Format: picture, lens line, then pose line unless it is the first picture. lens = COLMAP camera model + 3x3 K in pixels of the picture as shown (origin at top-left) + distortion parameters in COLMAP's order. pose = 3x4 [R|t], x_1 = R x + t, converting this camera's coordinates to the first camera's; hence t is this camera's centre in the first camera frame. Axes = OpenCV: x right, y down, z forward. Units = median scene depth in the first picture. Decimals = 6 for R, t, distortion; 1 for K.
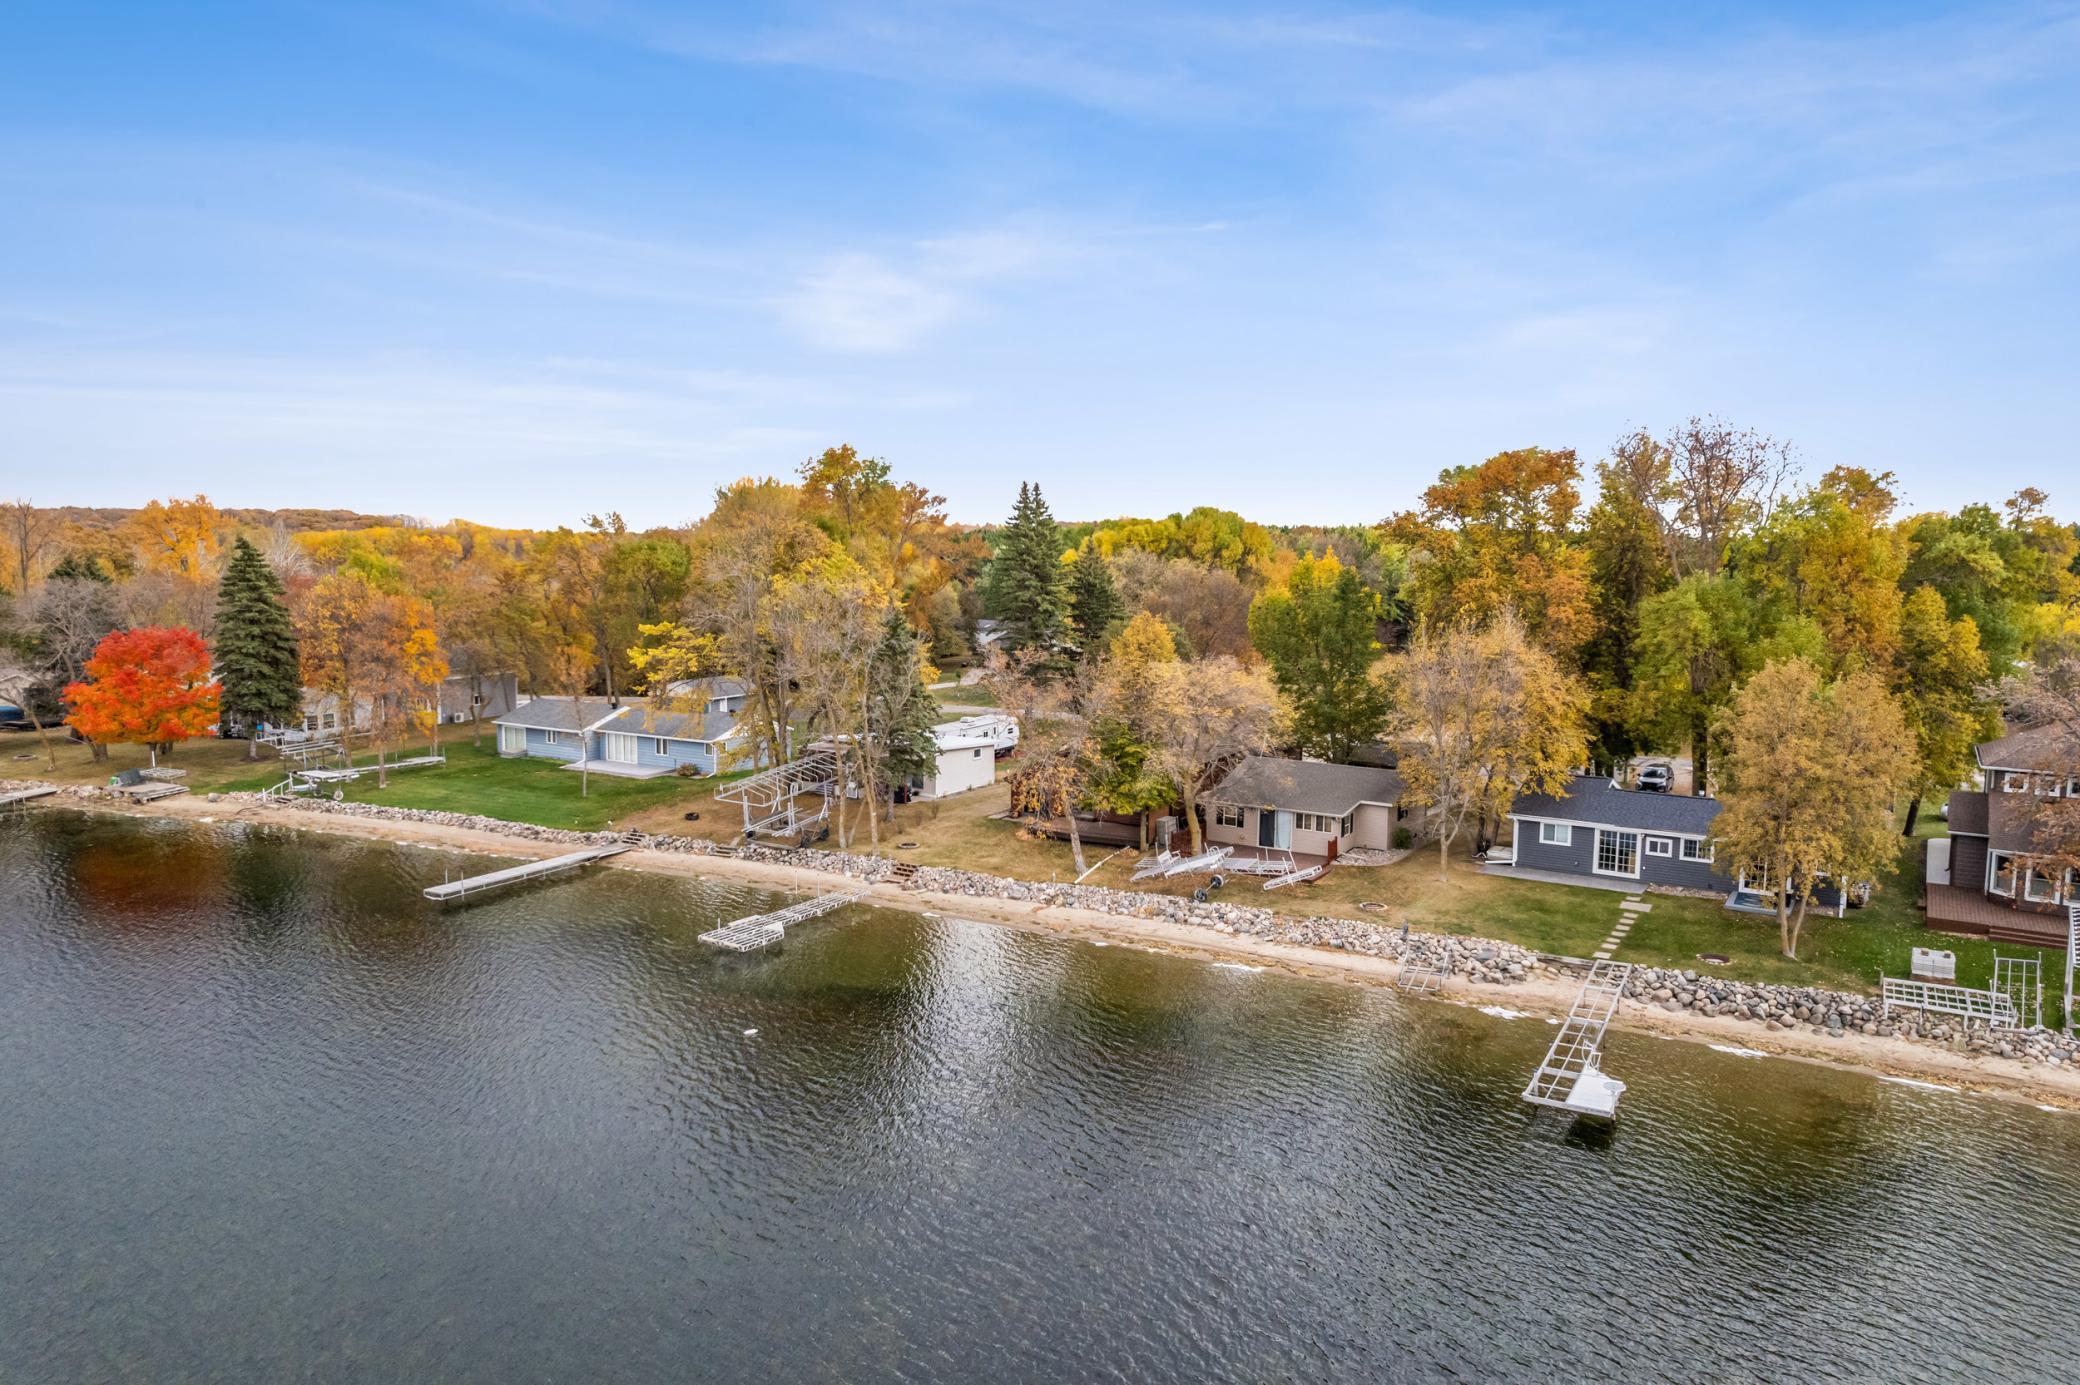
lens RADIAL K [[1318.3, 0, 1047.7], [0, 1318.3, 698.4], [0, 0, 1]] dist [-0.078041, 0.070996]
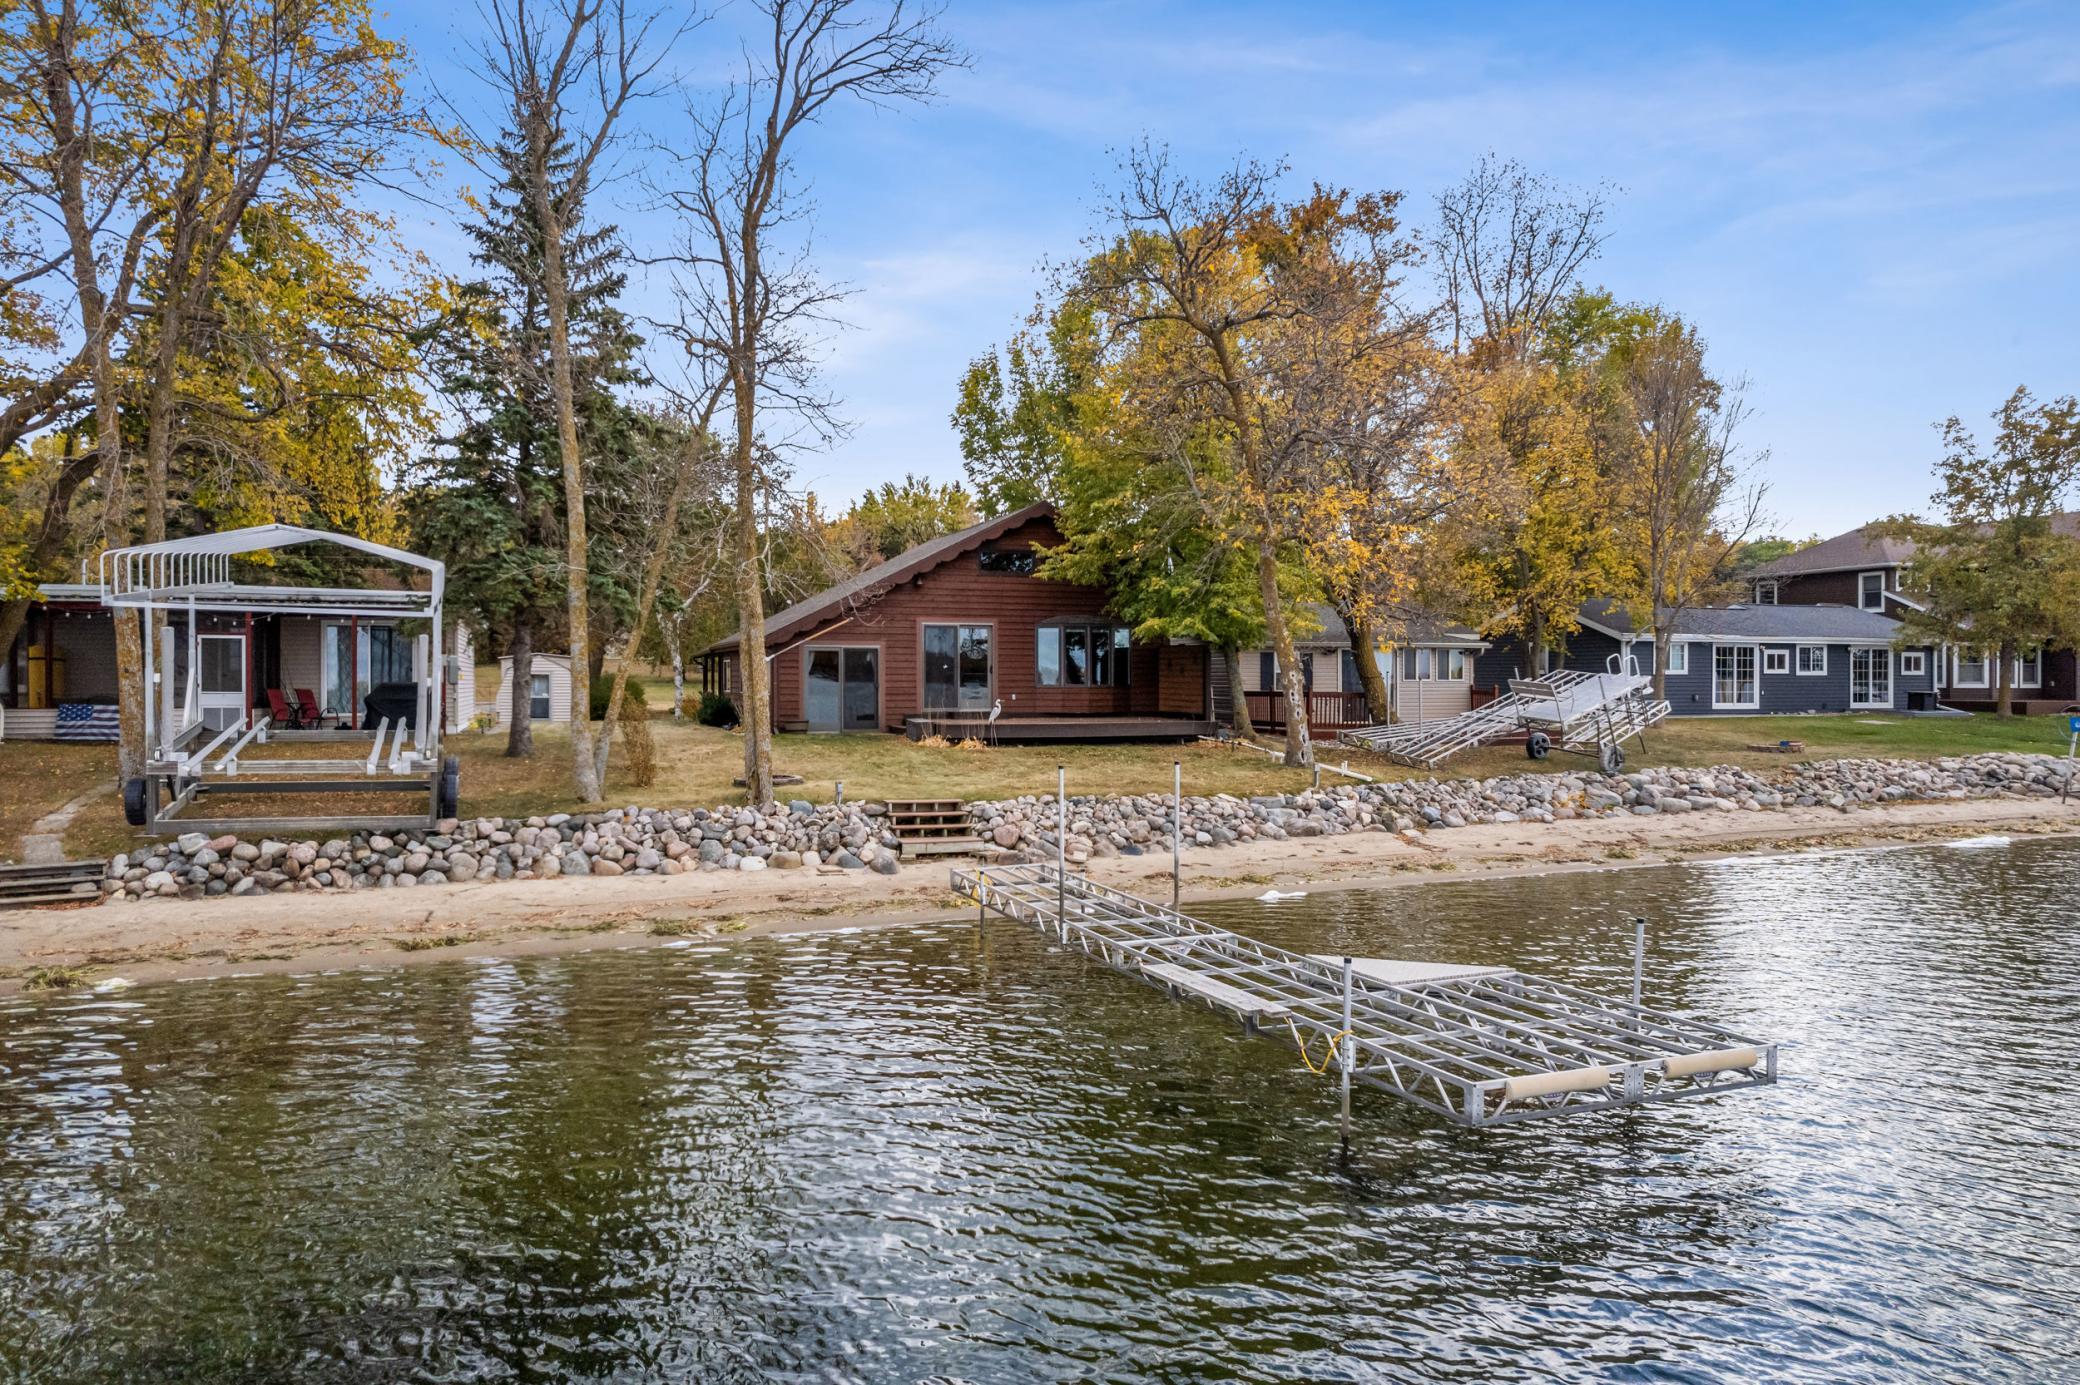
lens RADIAL K [[1318.3, 0, 1047.7], [0, 1318.3, 698.4], [0, 0, 1]] dist [-0.078041, 0.070996]
pose [[0.647473, -0.030299, 0.761486, -0.334224], [0.089164, 0.995359, -0.036209, 0.121500], [-0.756855, 0.091342, 0.647169, 0.818936]]
